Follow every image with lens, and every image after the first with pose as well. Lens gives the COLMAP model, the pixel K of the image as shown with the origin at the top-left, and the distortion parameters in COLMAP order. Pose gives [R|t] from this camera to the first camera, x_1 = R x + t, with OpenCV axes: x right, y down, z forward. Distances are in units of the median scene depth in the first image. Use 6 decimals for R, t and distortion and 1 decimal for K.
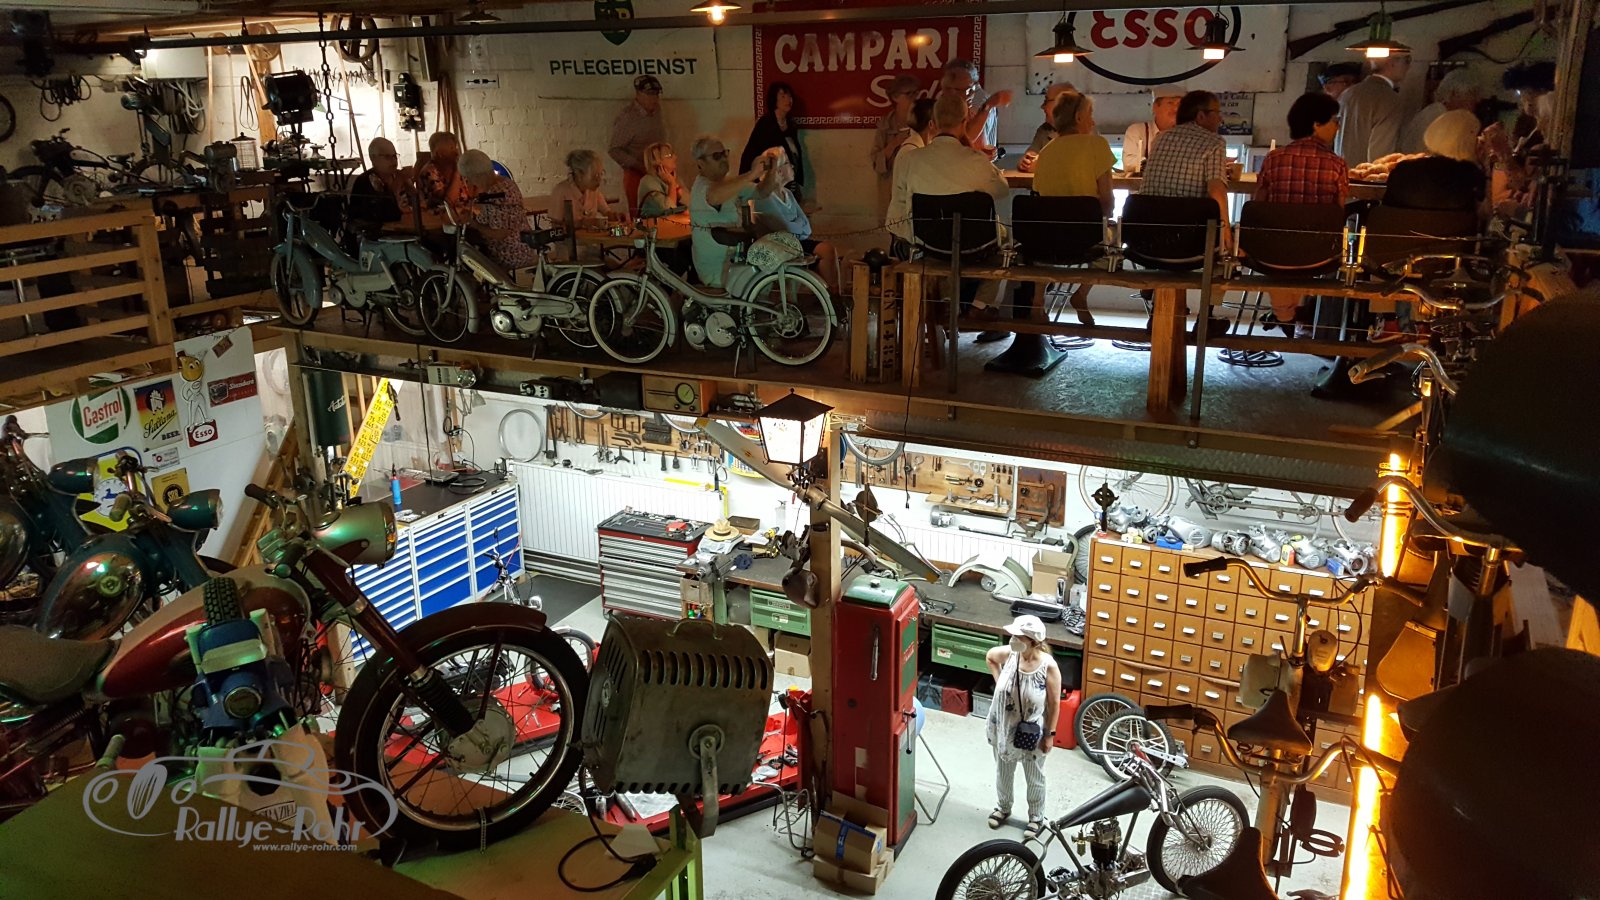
lens RADIAL K [[1201.8, 0, 804.2], [0, 1201.8, 445.6], [0, 0, 1]] dist [0.043617, -0.132477]
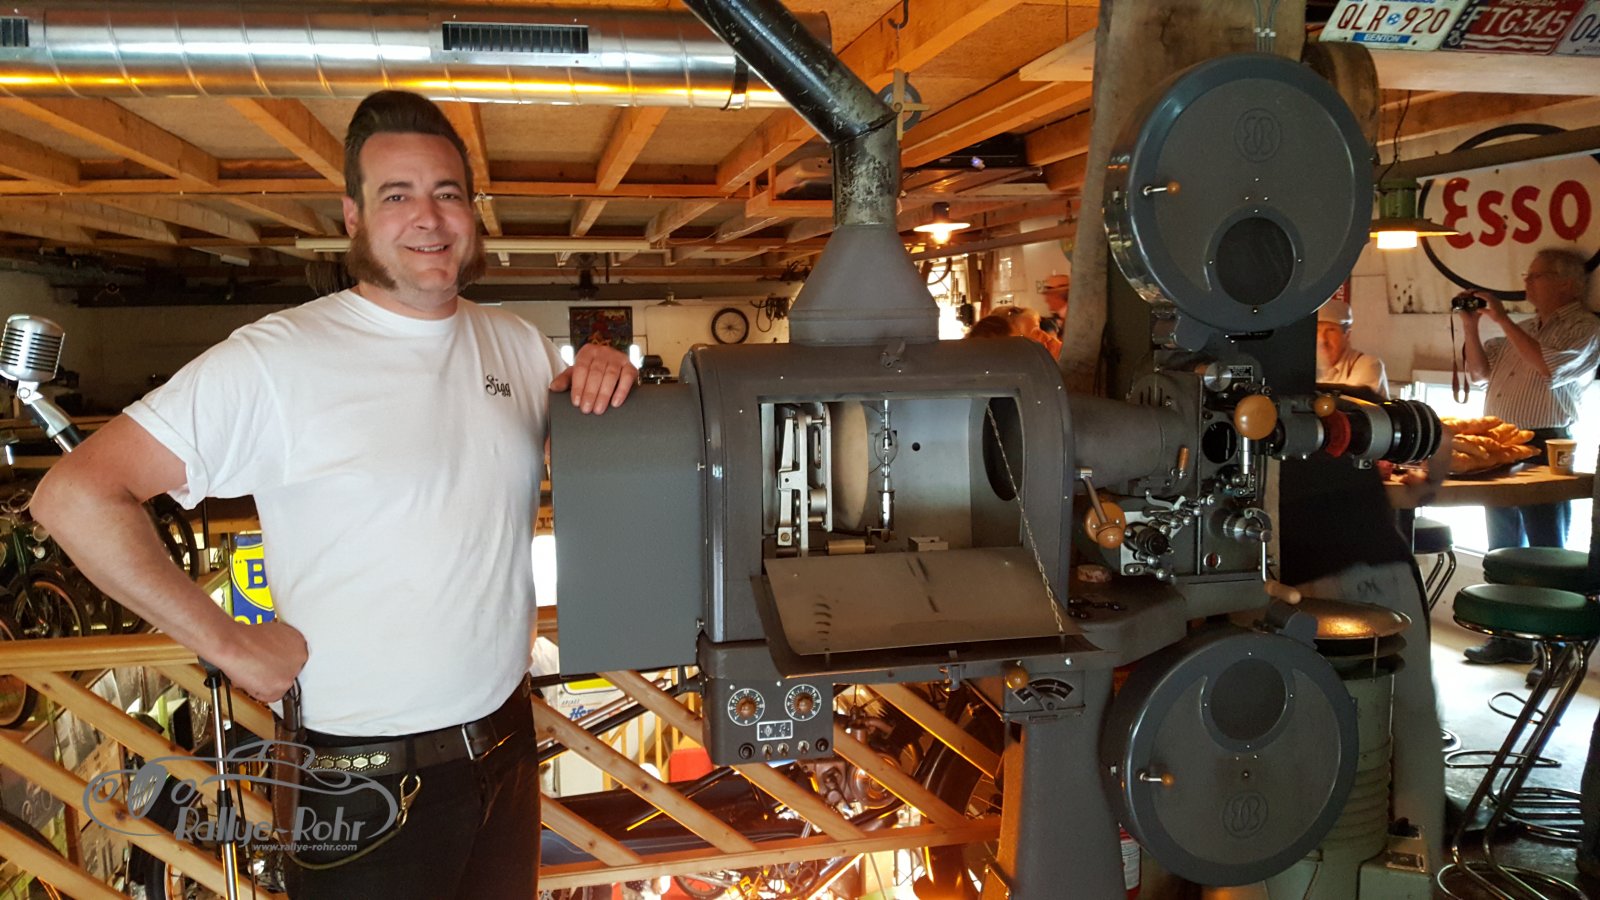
lens RADIAL K [[1201.8, 0, 802.7], [0, 1201.8, 445.2], [0, 0, 1]] dist [0.043617, -0.132477]
pose [[0.628860, 0.085481, -0.772805, 0.731505], [-0.218642, 0.973272, -0.070263, -0.129733], [0.746143, 0.213153, 0.630742, 0.444199]]
